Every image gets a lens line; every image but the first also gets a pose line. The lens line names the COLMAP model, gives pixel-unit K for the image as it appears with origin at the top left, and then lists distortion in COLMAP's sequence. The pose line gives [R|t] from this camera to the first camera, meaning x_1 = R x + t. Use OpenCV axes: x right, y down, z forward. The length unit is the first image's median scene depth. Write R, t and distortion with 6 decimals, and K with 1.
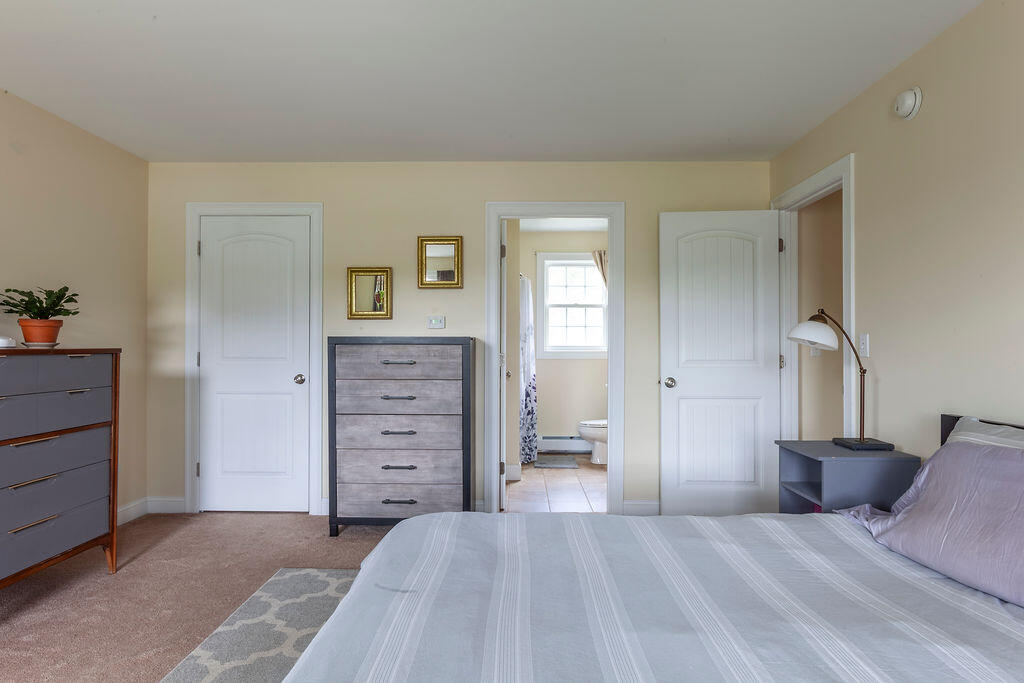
lens RADIAL K [[596.3, 0, 512.0], [0, 596.3, 341.5], [0, 0, 1]] dist [0.000181, 0.002163]
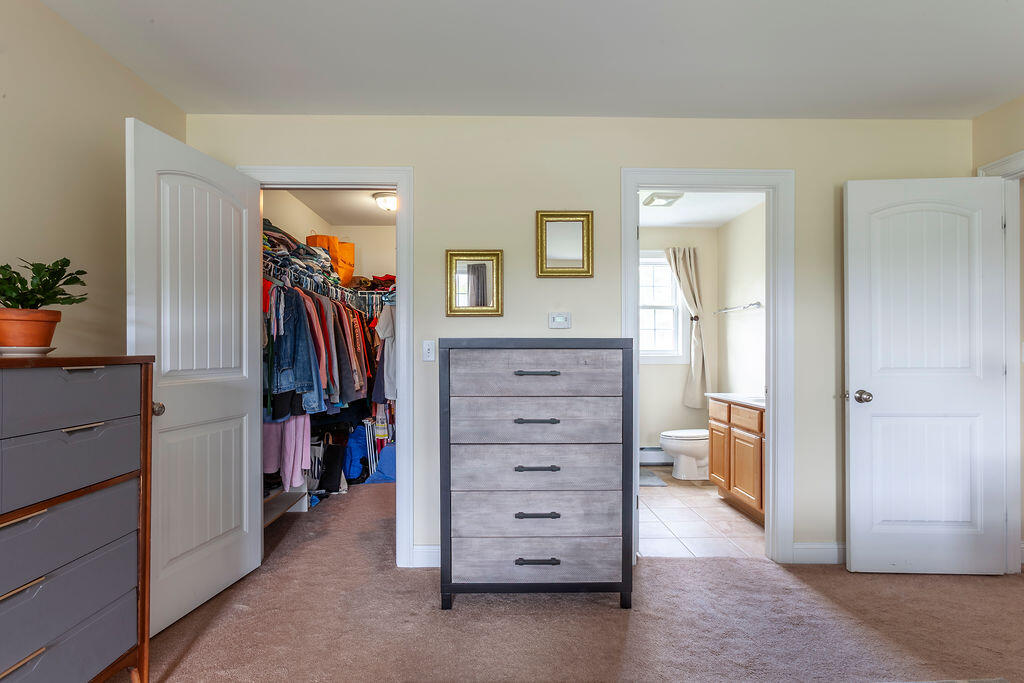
lens RADIAL K [[528.6, 0, 515.7], [0, 528.6, 347.8], [0, 0, 1]] dist [-0.001852, 0.000152]
pose [[0.999474, -0.002152, 0.032357, -0.236156], [0.002047, 0.999993, 0.003274, 0.001564], [-0.032364, -0.003206, 0.999471, 0.347313]]
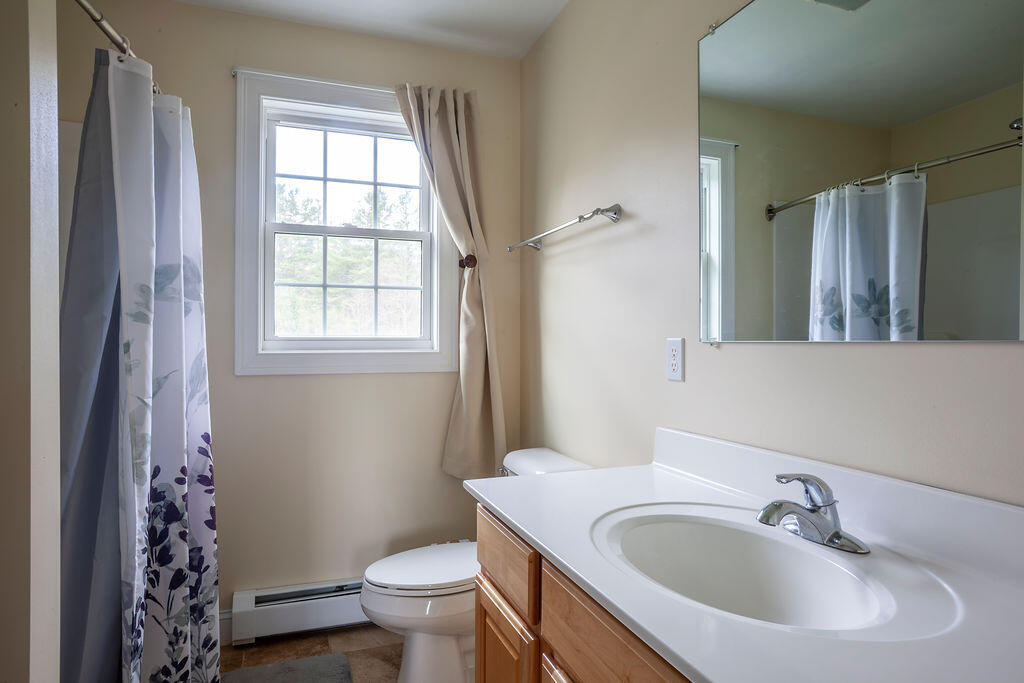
lens RADIAL K [[596.3, 0, 512.0], [0, 596.3, 341.5], [0, 0, 1]] dist [0.000181, 0.002163]
pose [[0.934056, -0.001941, 0.357120, 0.127622], [0.001054, 0.999996, 0.002678, 0.016206], [-0.357124, -0.002125, 0.934055, 1.177597]]
